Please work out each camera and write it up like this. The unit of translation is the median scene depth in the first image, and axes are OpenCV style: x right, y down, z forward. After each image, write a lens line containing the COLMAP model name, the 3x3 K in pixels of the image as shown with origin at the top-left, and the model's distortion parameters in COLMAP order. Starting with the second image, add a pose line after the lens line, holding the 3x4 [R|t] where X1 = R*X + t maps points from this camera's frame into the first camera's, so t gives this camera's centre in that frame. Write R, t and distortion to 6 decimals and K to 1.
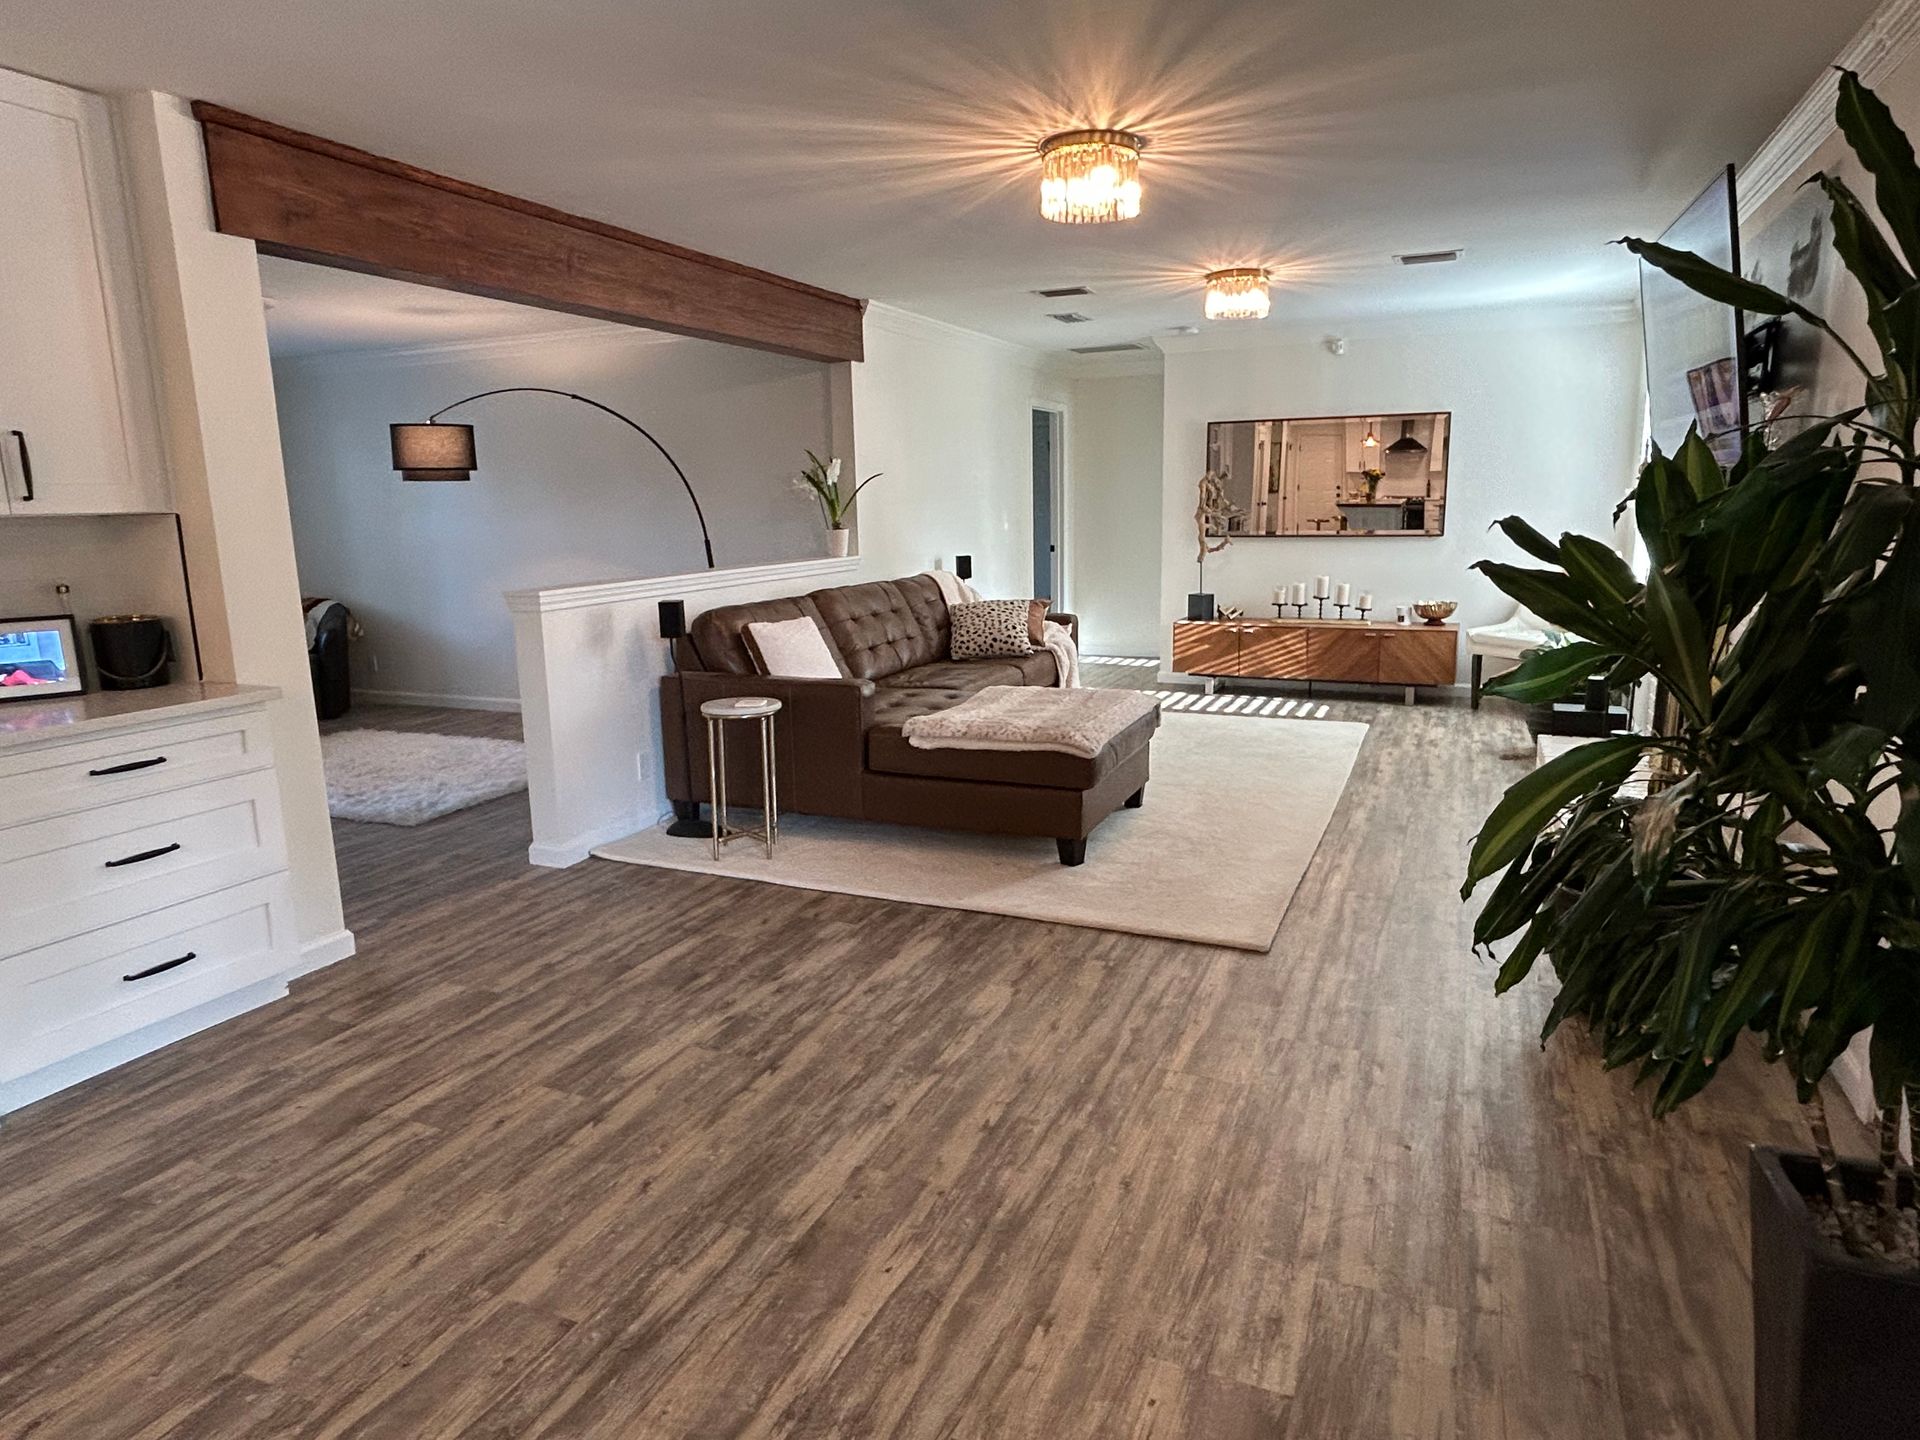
lens RADIAL K [[1148.5, 0, 969.1], [0, 1148.5, 725.4], [0, 0, 1]] dist [0.006091, -0.008167]
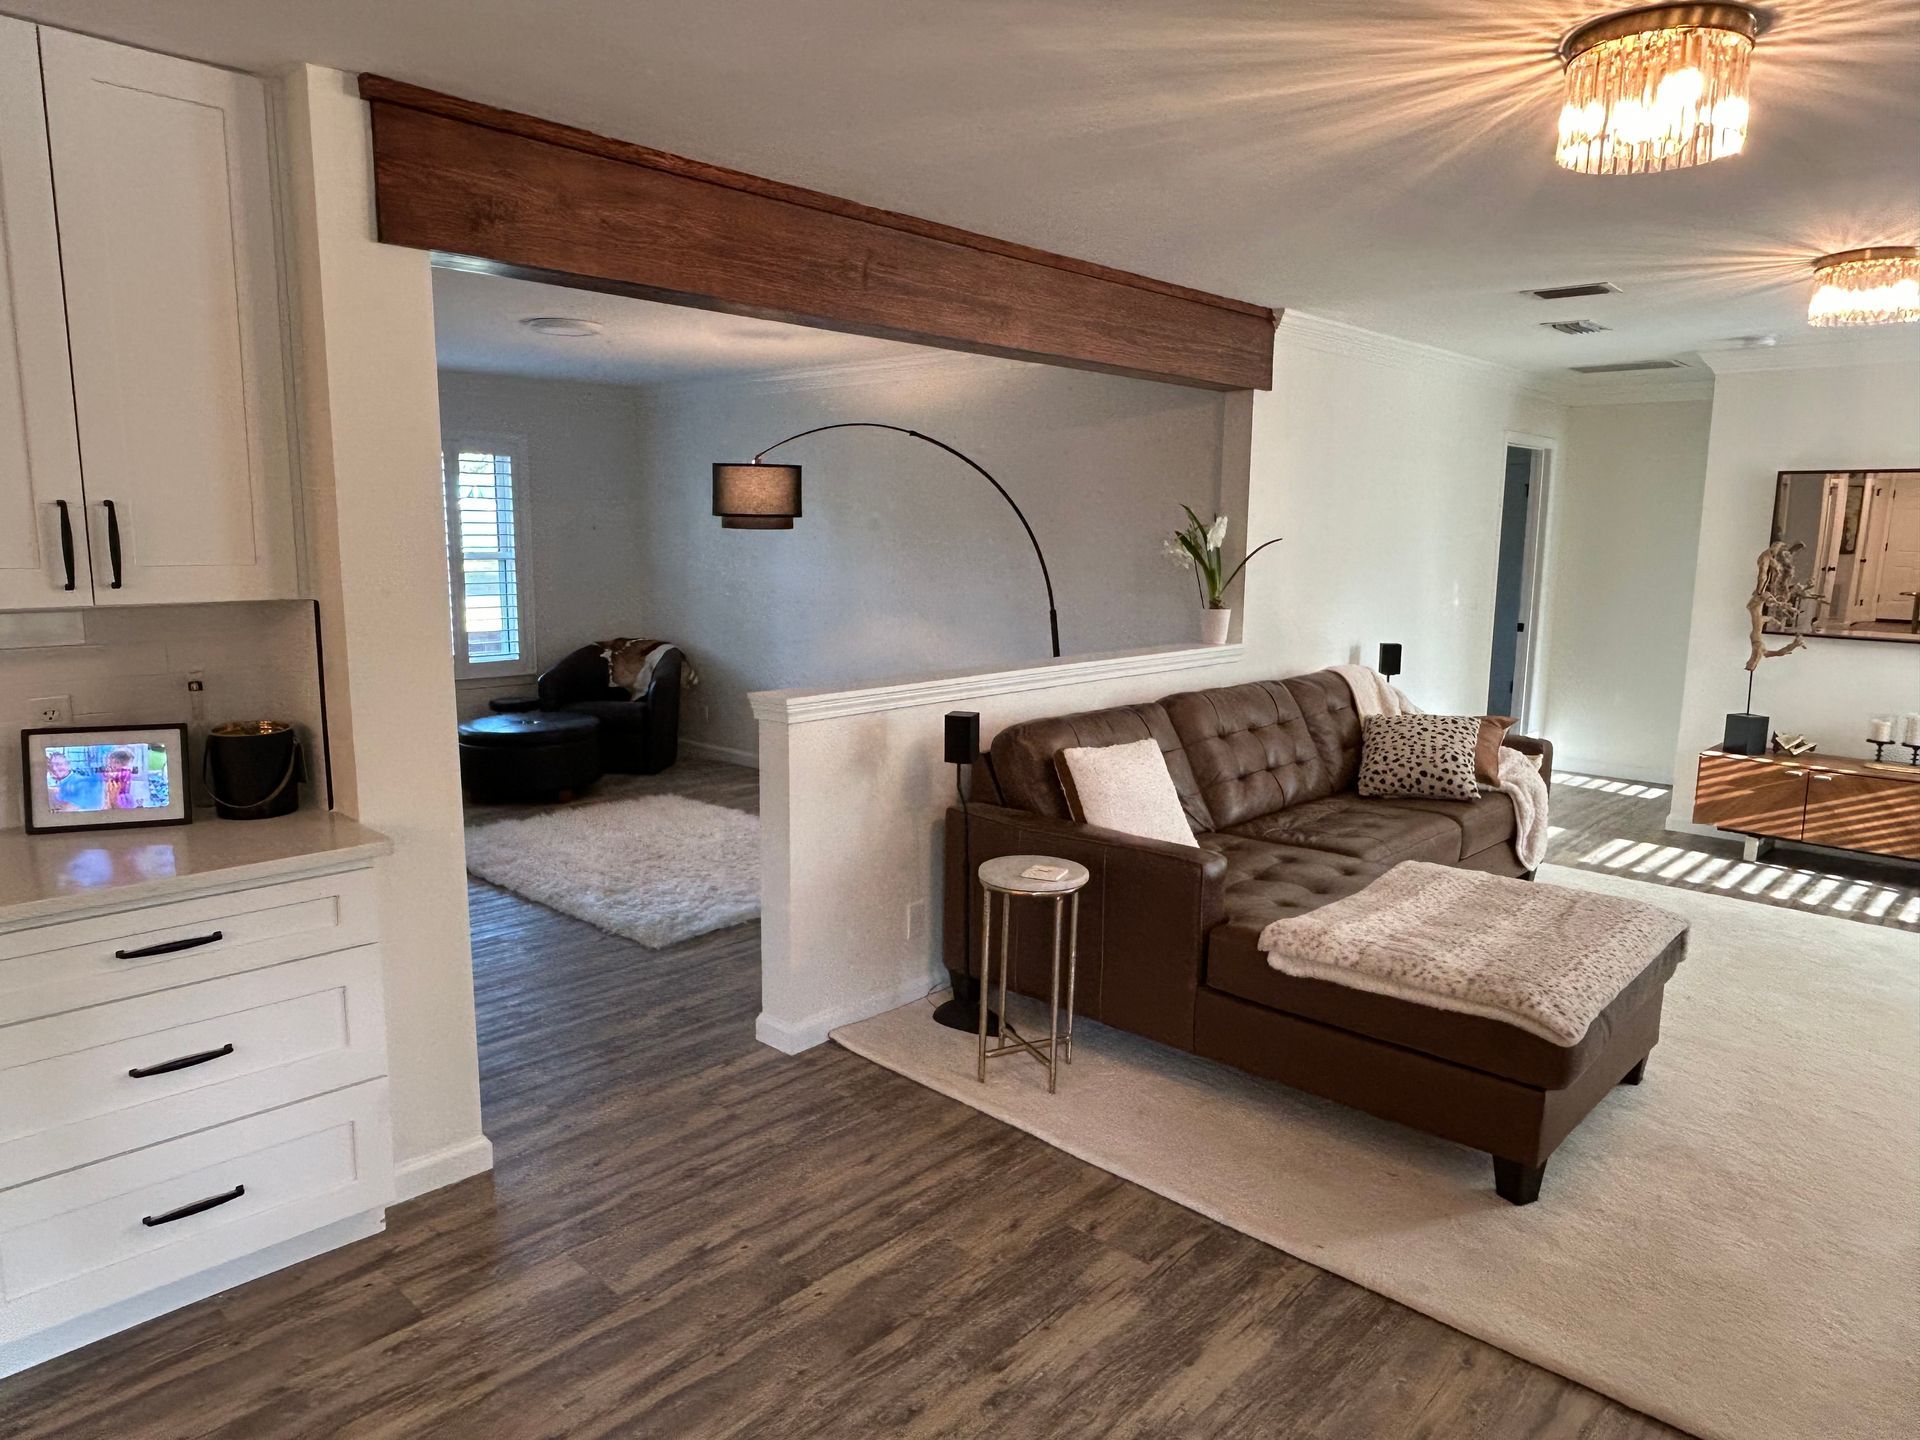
lens RADIAL K [[1242.9, 0, 968.0], [0, 1242.9, 718.2], [0, 0, 1]] dist [0.007157, -0.017920]
pose [[0.941078, 0.083141, -0.327812, 0.009799], [-0.095979, 0.995114, -0.023148, -0.098522], [0.324285, 0.053247, 0.944459, 0.269588]]
